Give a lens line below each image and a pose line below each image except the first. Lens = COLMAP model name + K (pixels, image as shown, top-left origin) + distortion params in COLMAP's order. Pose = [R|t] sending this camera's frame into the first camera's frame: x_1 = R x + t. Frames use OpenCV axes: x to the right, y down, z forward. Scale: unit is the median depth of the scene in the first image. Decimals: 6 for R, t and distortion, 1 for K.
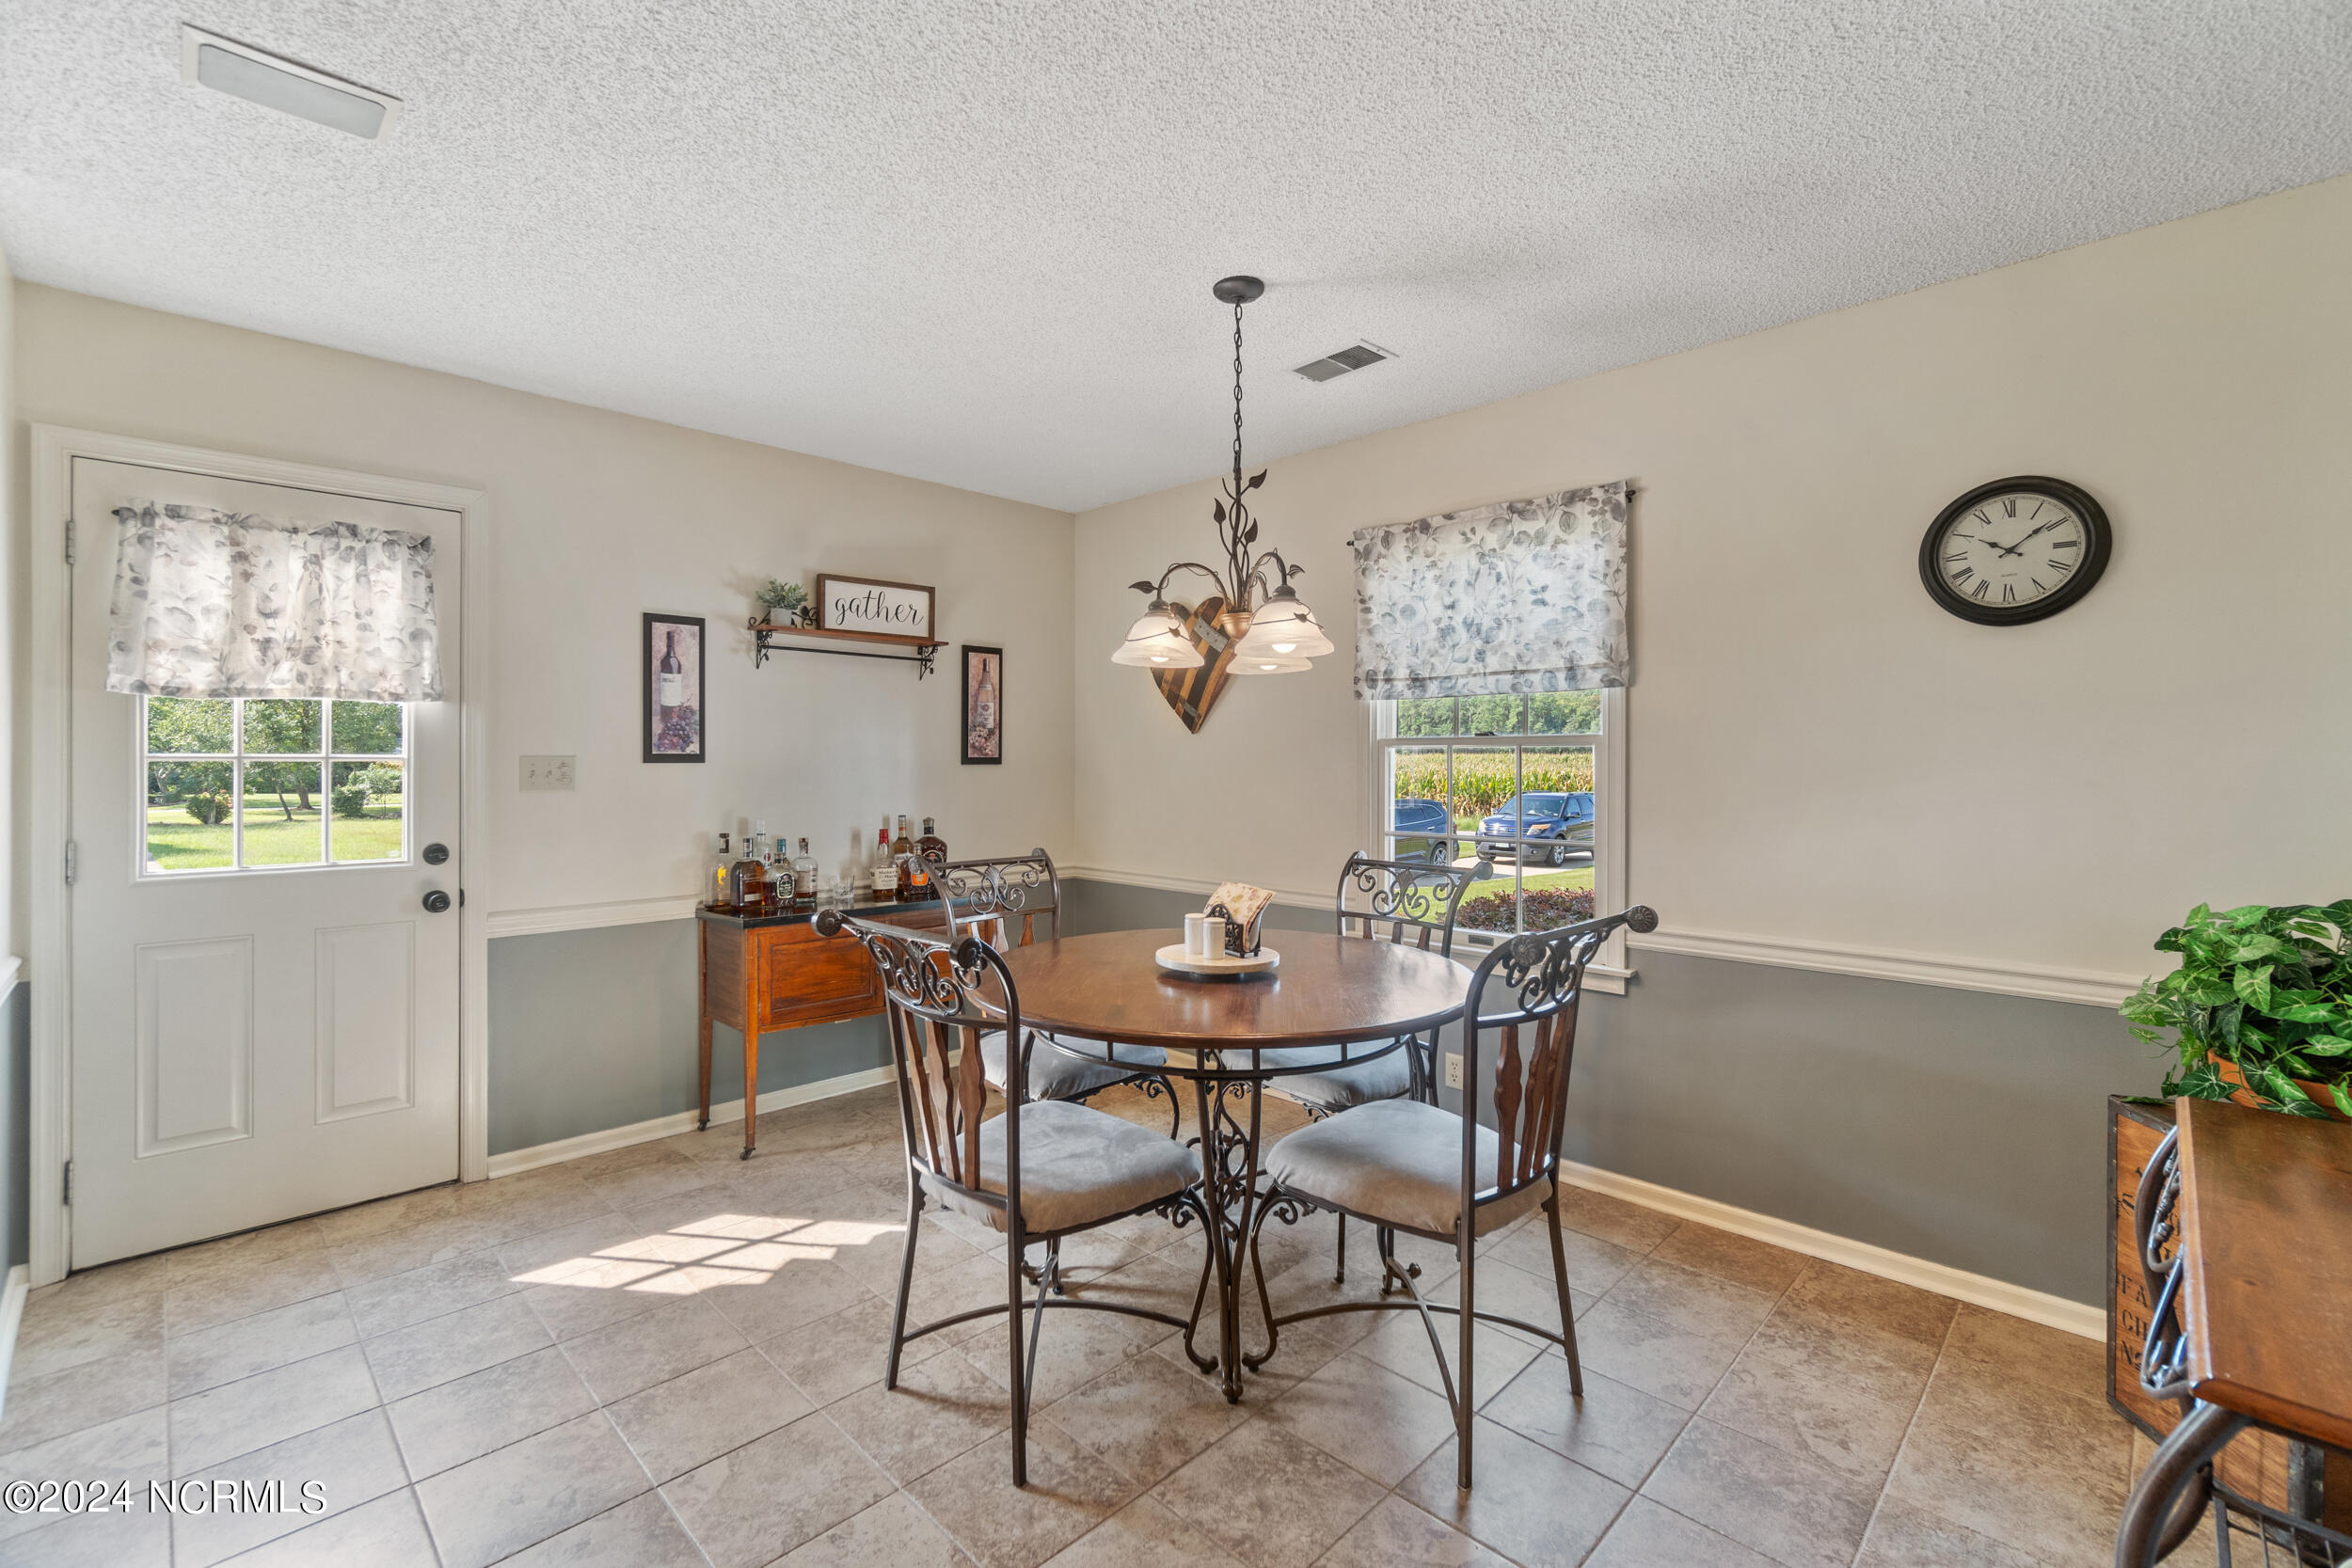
lens RADIAL K [[1008.8, 0, 1178.5], [0, 1008.8, 770.6], [0, 0, 1]] dist [-0.011255, -0.000262]
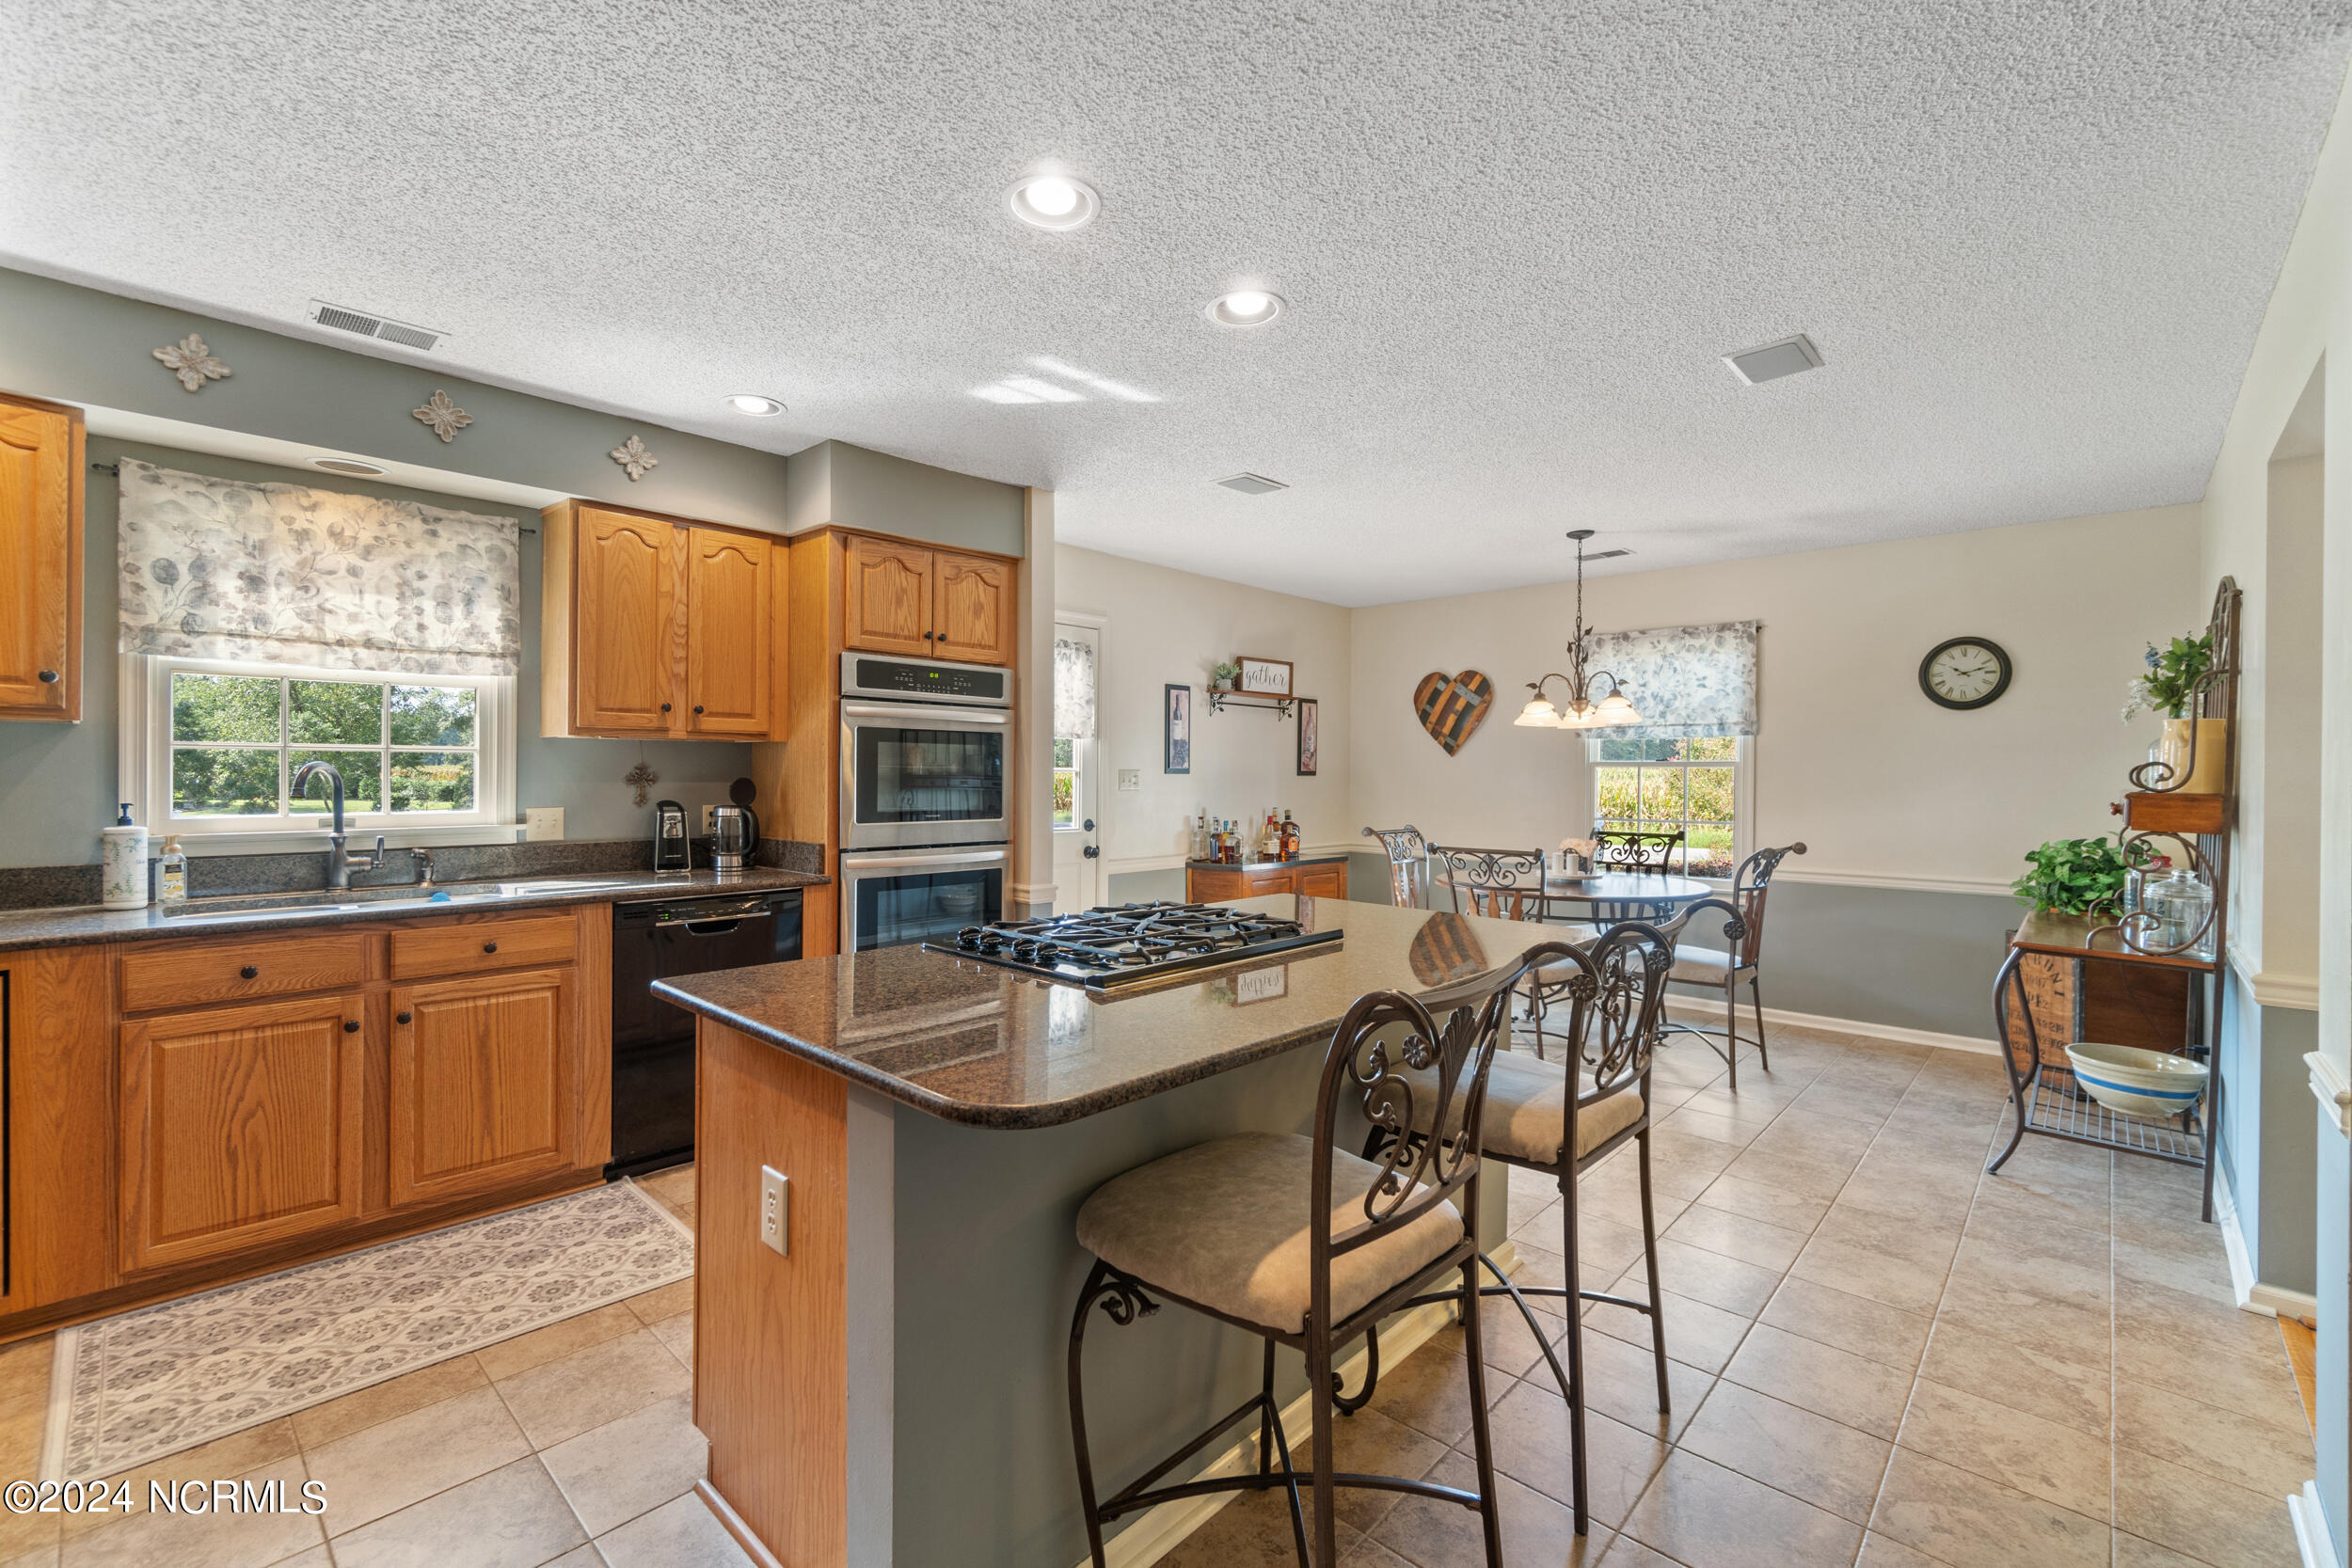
lens RADIAL K [[1008.8, 0, 1172.7], [0, 1008.8, 785.1], [0, 0, 1]] dist [-0.011255, -0.000262]
pose [[0.999672, 0.005712, 0.024946, -0.587578], [-0.005780, 0.999980, 0.002663, 0.007002], [-0.024930, -0.002806, 0.999685, -0.708395]]
